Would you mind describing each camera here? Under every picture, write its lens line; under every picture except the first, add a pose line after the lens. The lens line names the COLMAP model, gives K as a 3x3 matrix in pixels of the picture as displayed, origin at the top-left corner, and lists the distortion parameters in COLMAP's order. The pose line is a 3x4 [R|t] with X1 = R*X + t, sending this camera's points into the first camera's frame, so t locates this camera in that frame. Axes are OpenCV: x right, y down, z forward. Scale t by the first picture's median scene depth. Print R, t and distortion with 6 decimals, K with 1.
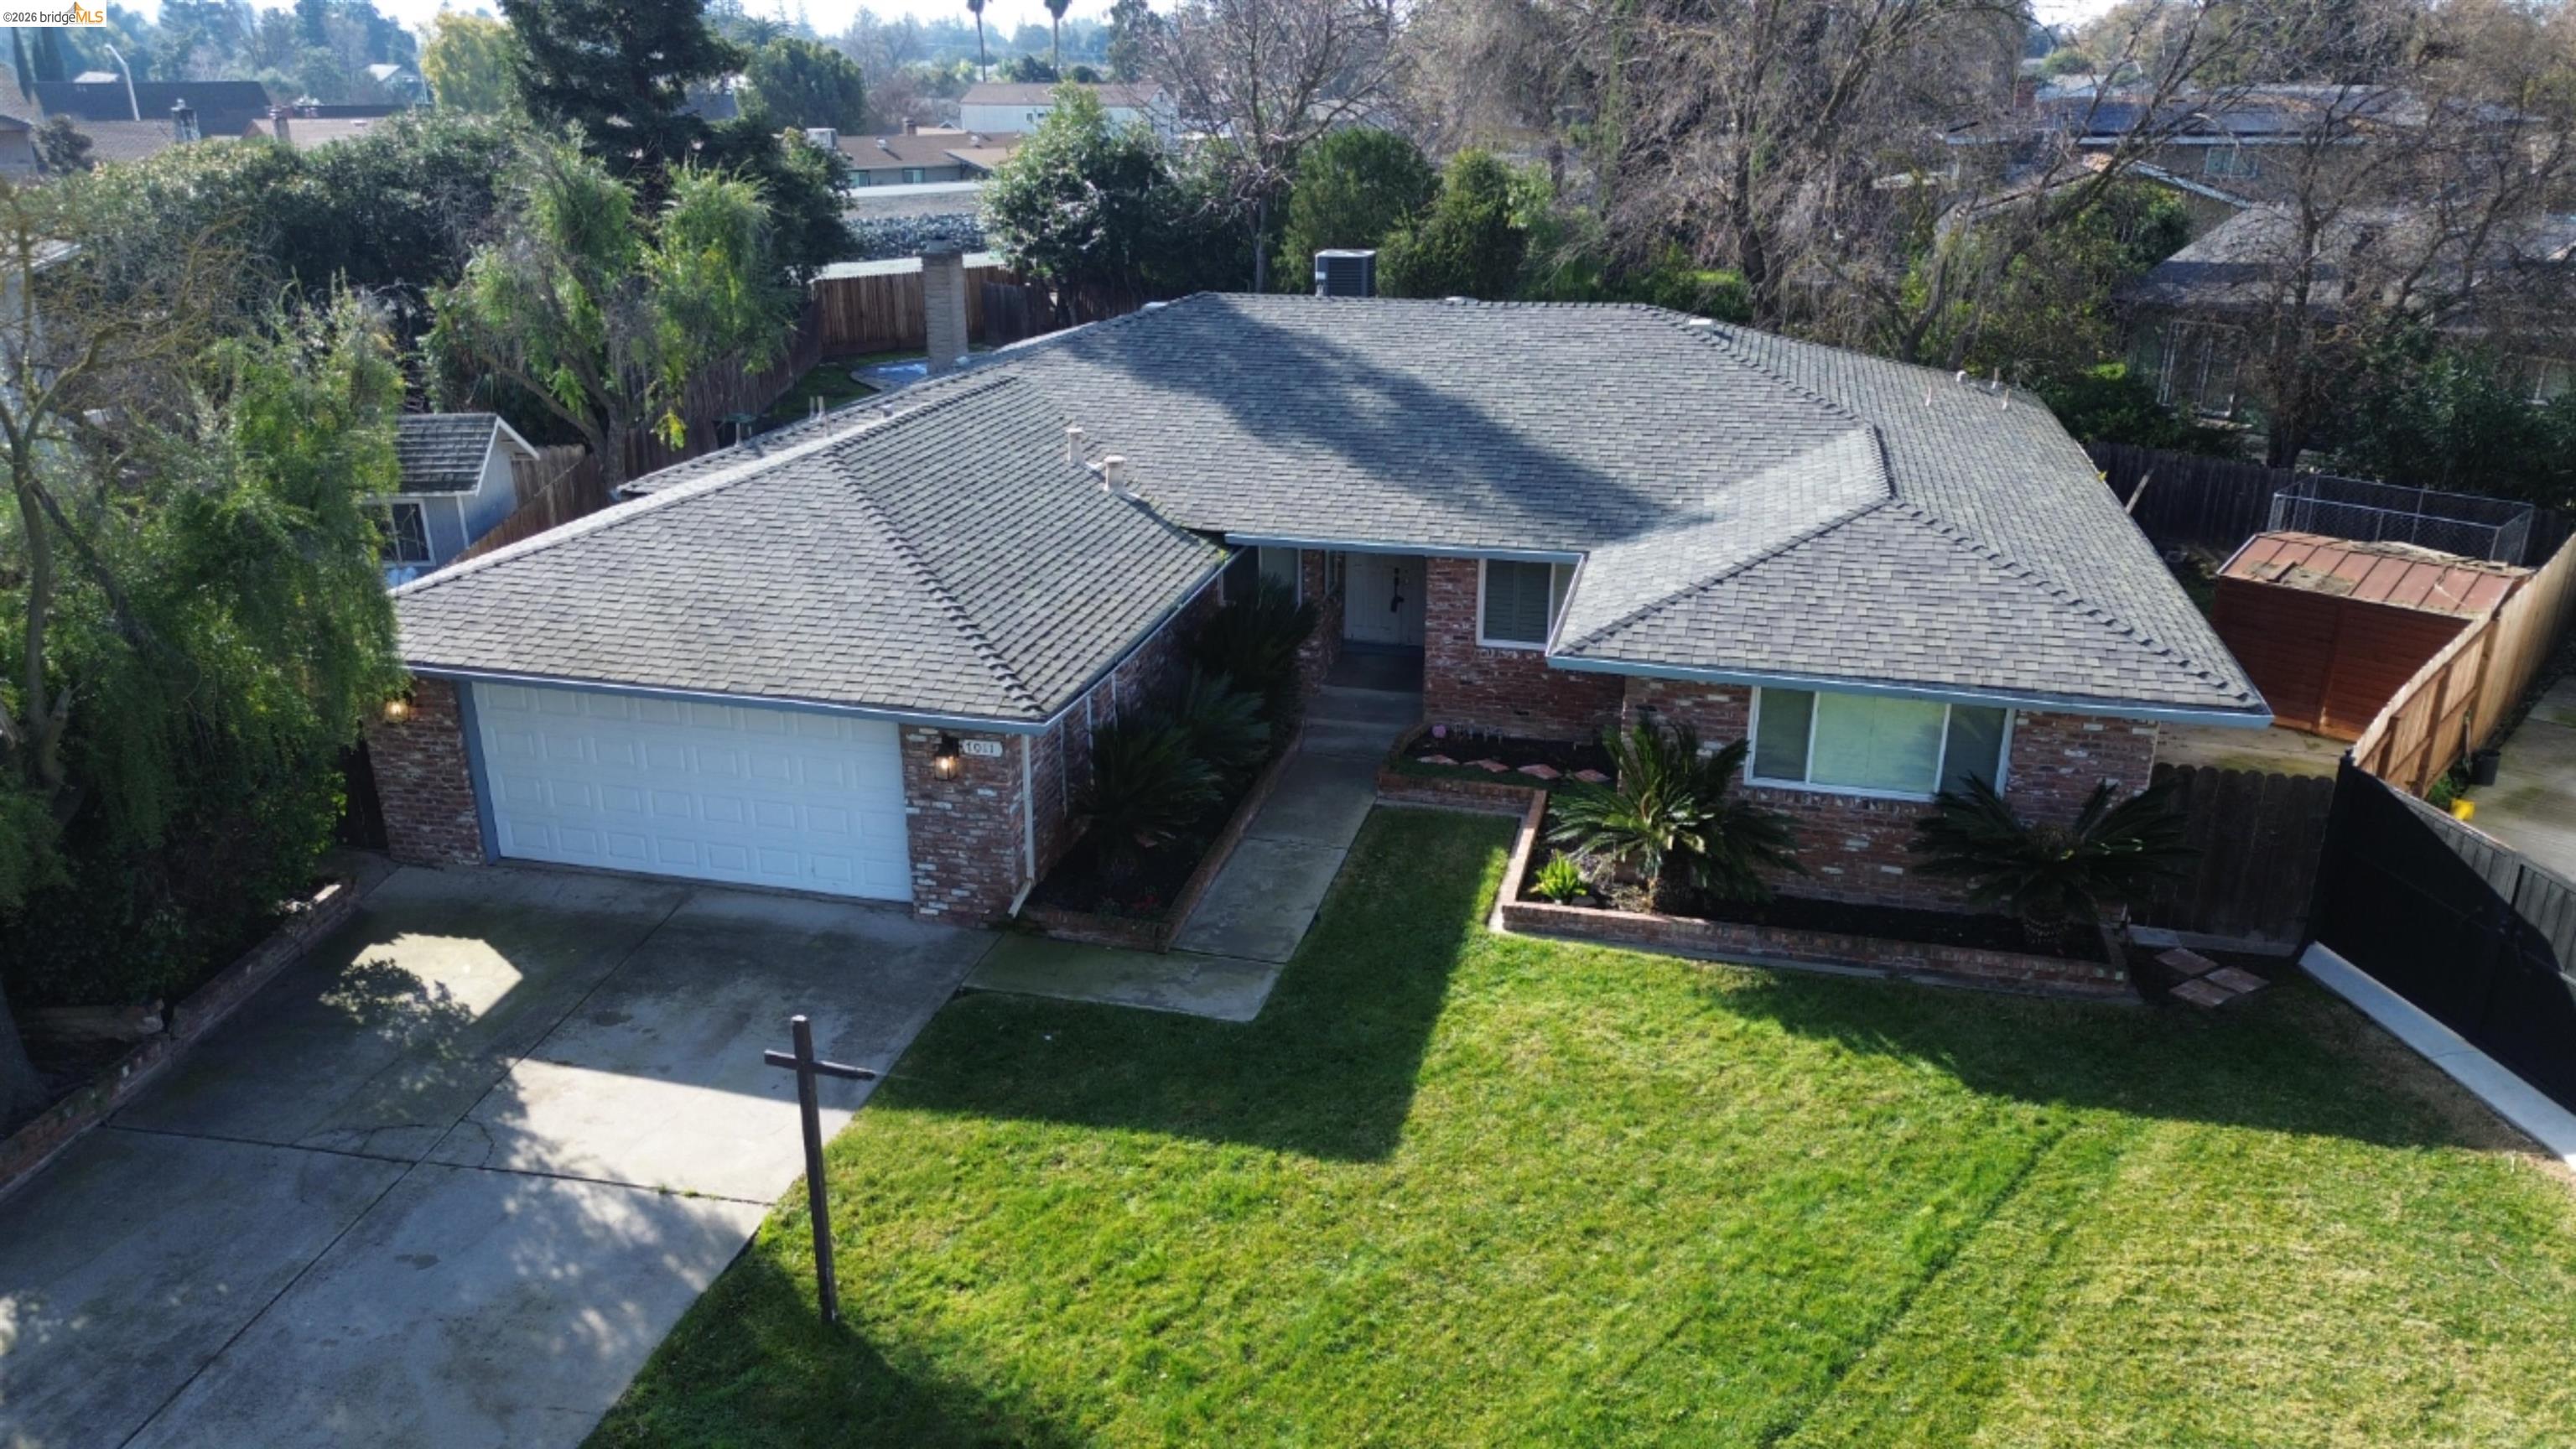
lens RADIAL K [[1817.5, 0, 1302.9], [0, 1817.5, 728.6], [0, 0, 1]] dist [0.074762, -0.063244]
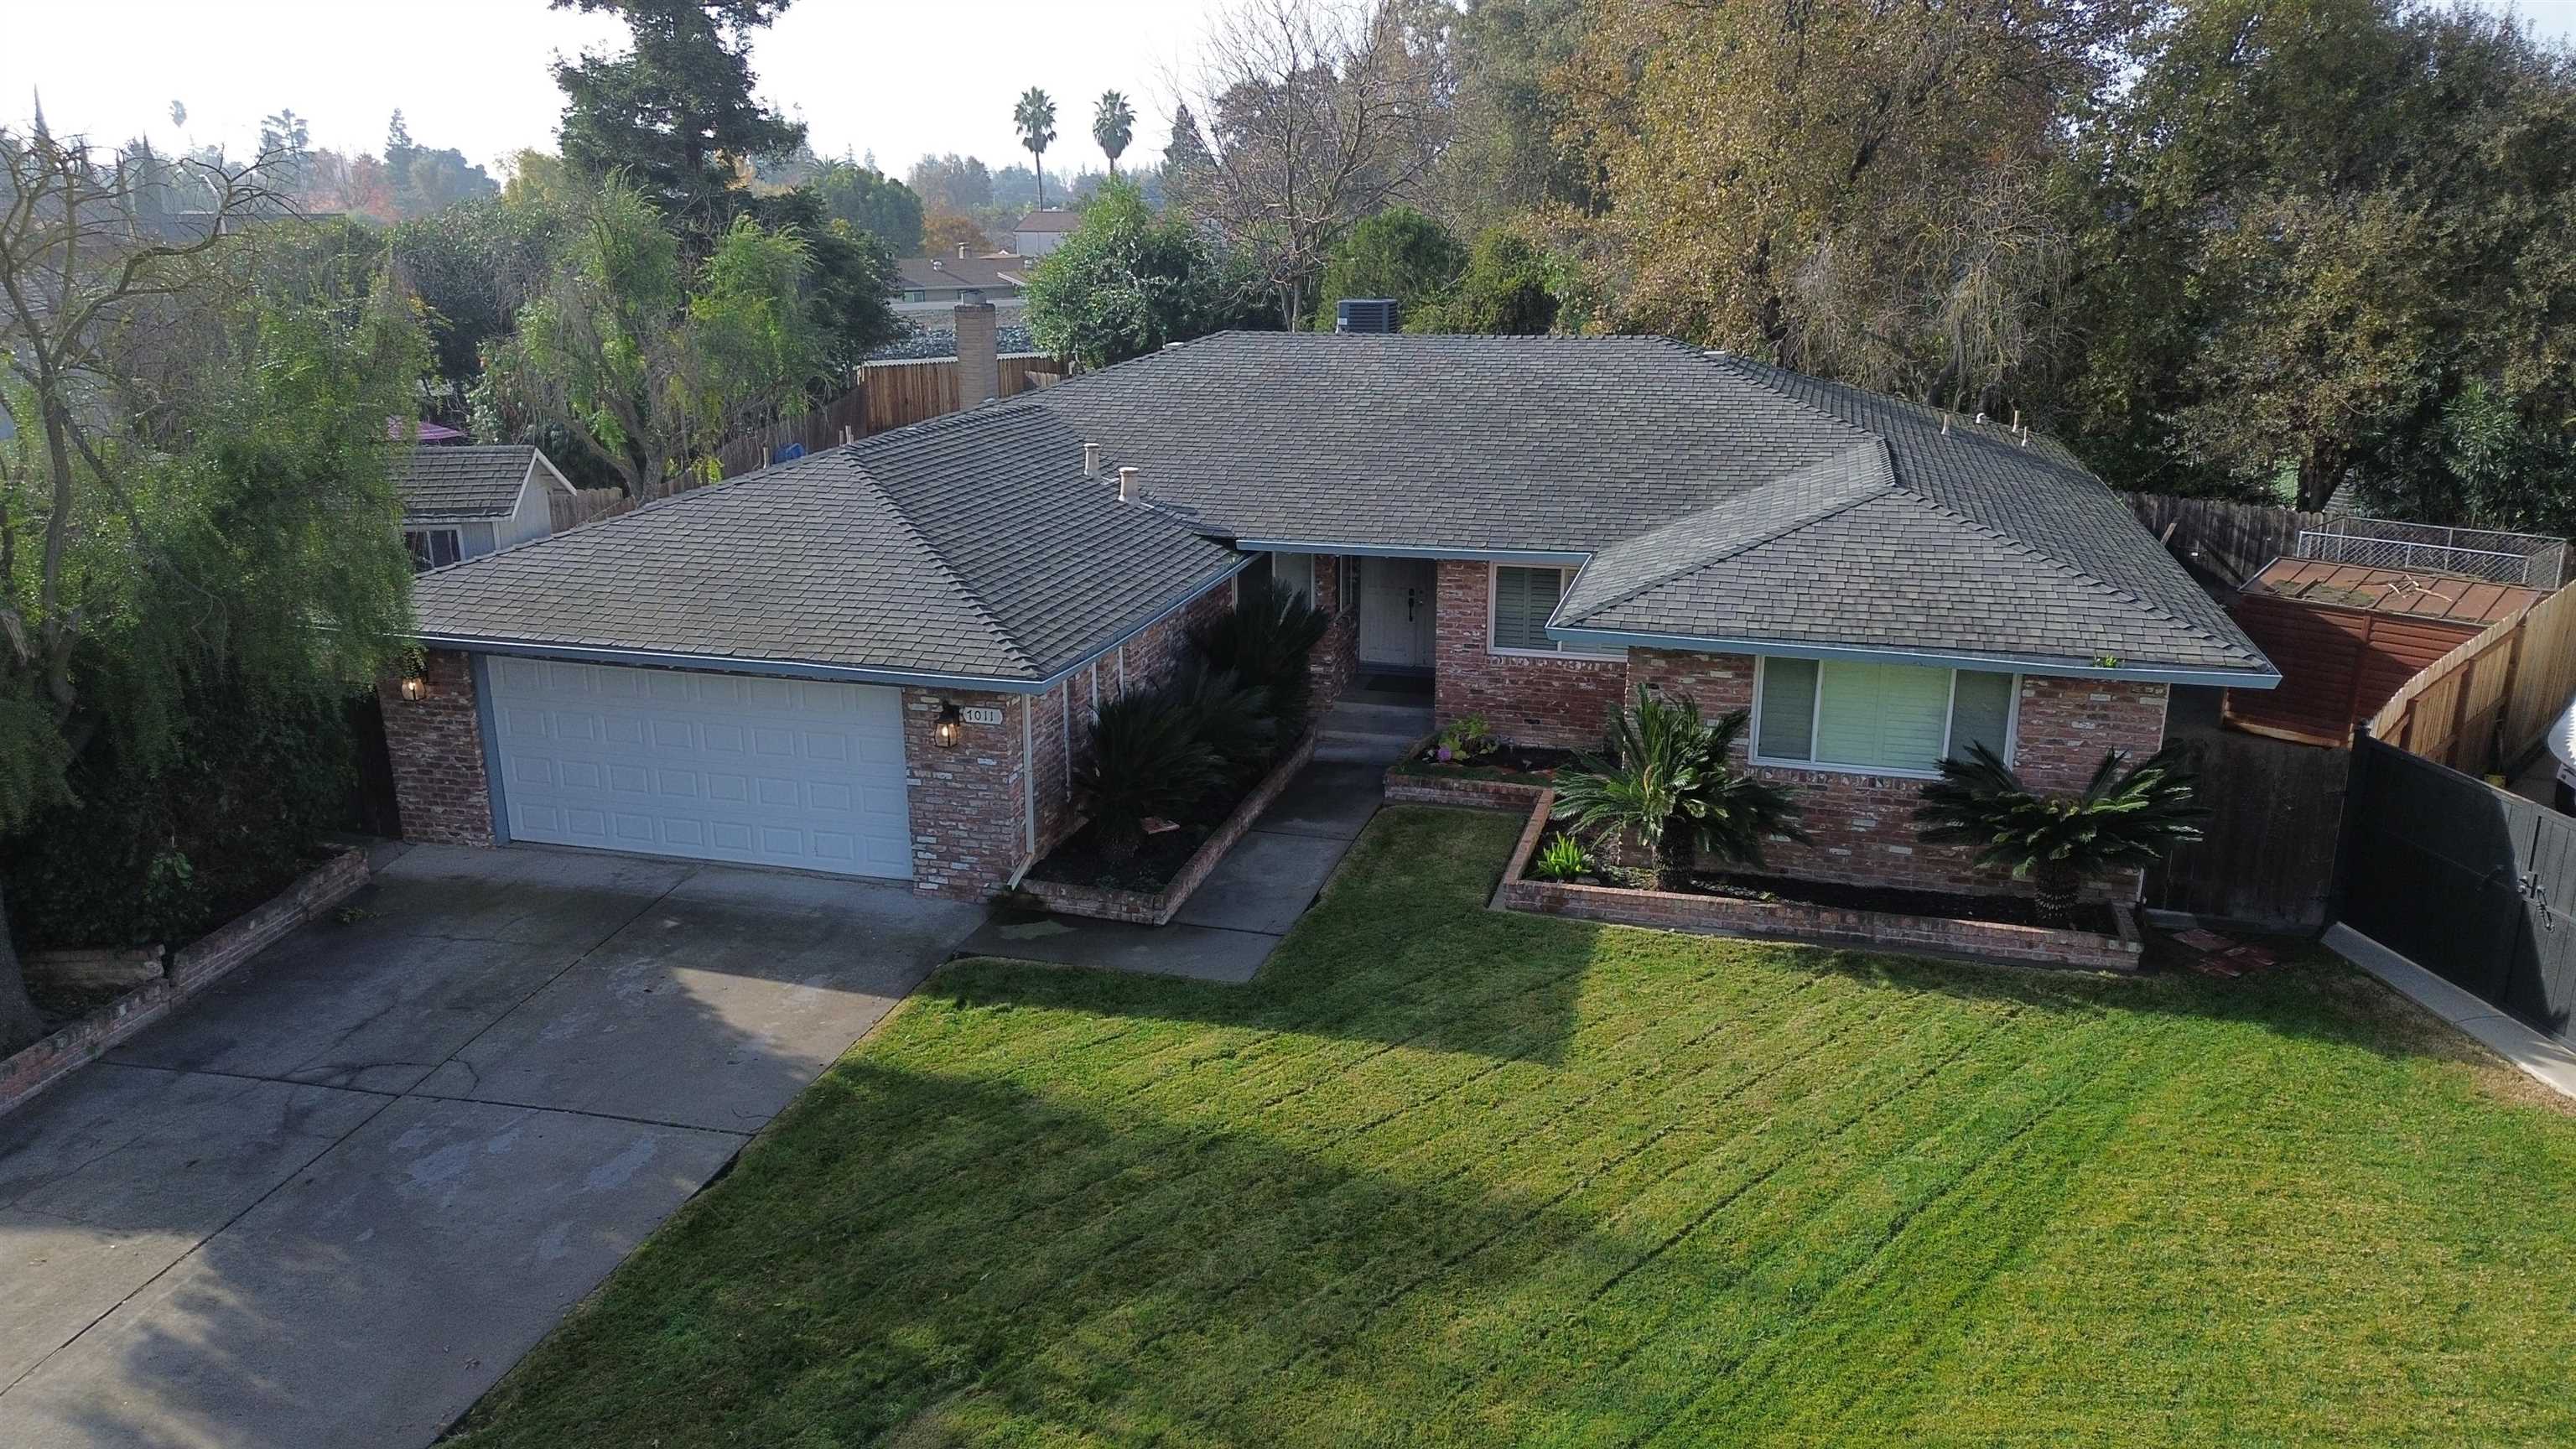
lens RADIAL K [[1817.5, 0, 1302.9], [0, 1817.5, 728.6], [0, 0, 1]] dist [0.074762, -0.063244]
pose [[0.999618, 0.005023, -0.027174, 0.027761], [-0.007034, 0.997201, -0.074432, 0.091590], [0.026724, 0.074595, 0.996856, 0.003703]]
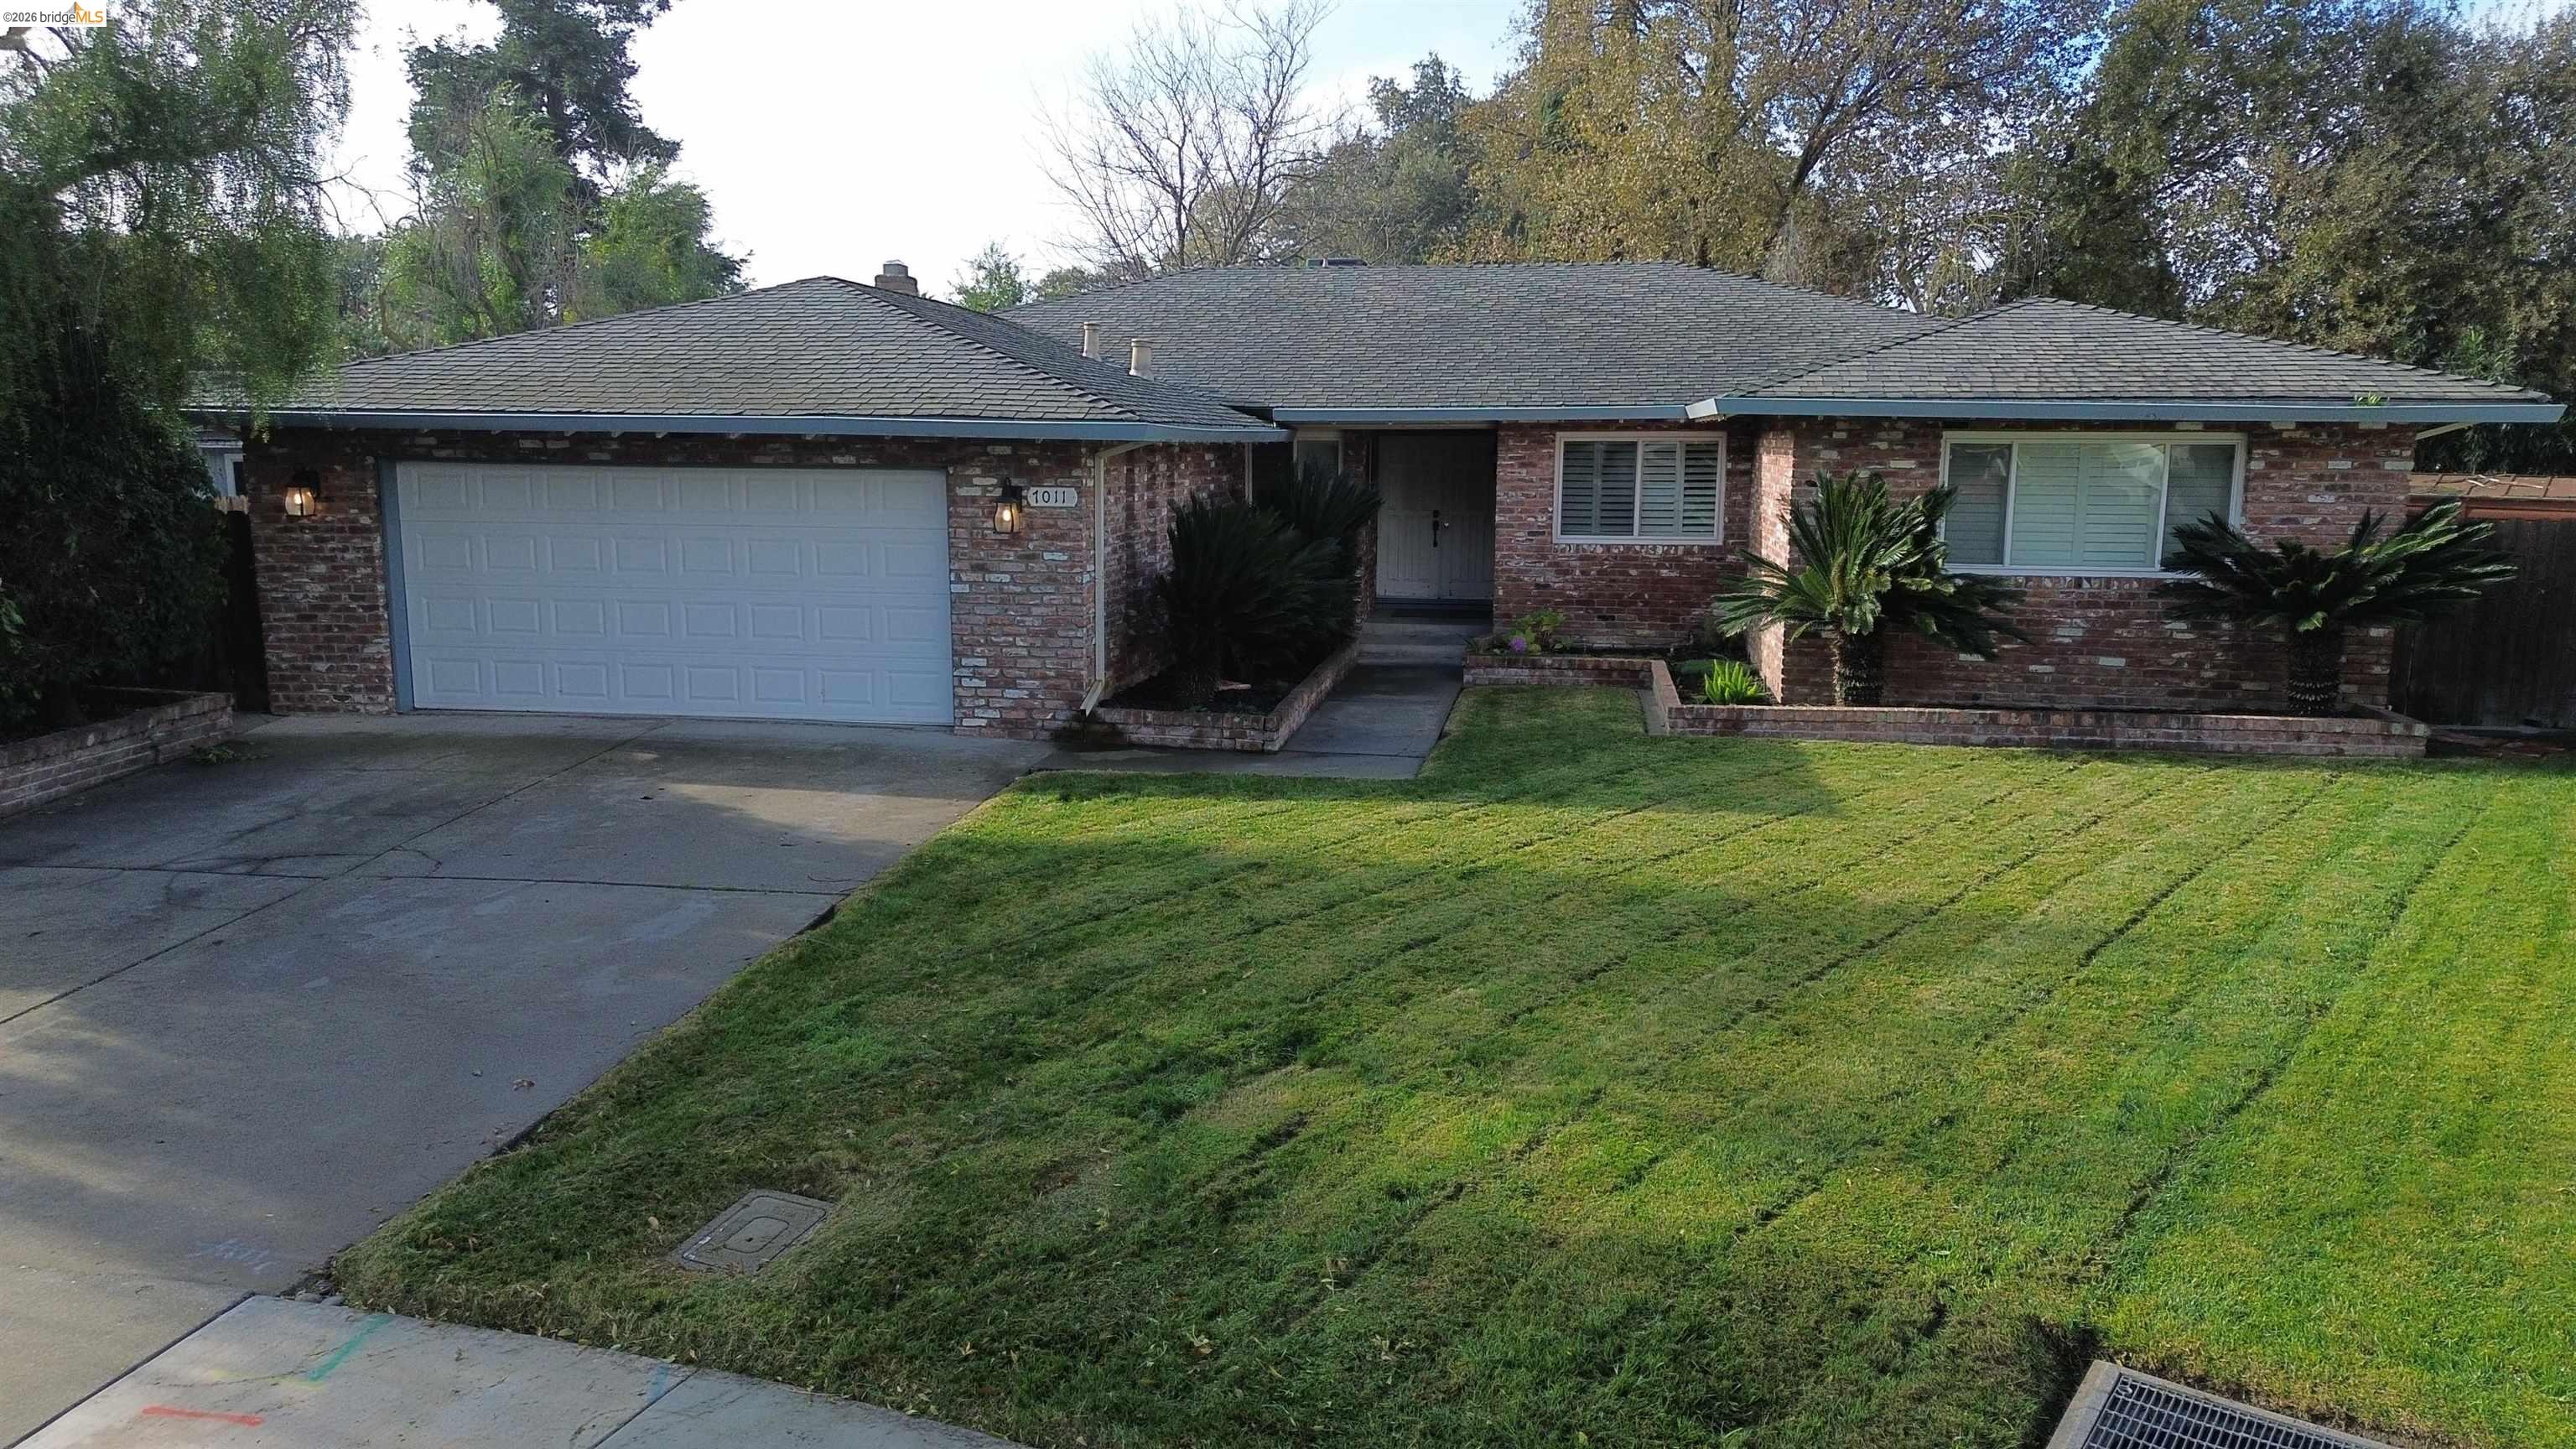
lens RADIAL K [[1817.5, 0, 1302.9], [0, 1817.5, 728.6], [0, 0, 1]] dist [0.074762, -0.063244]
pose [[0.995864, -0.008229, 0.090488, -0.139517], [0.026015, 0.980022, -0.197180, 0.279624], [-0.087058, 0.198718, 0.976182, 0.208242]]
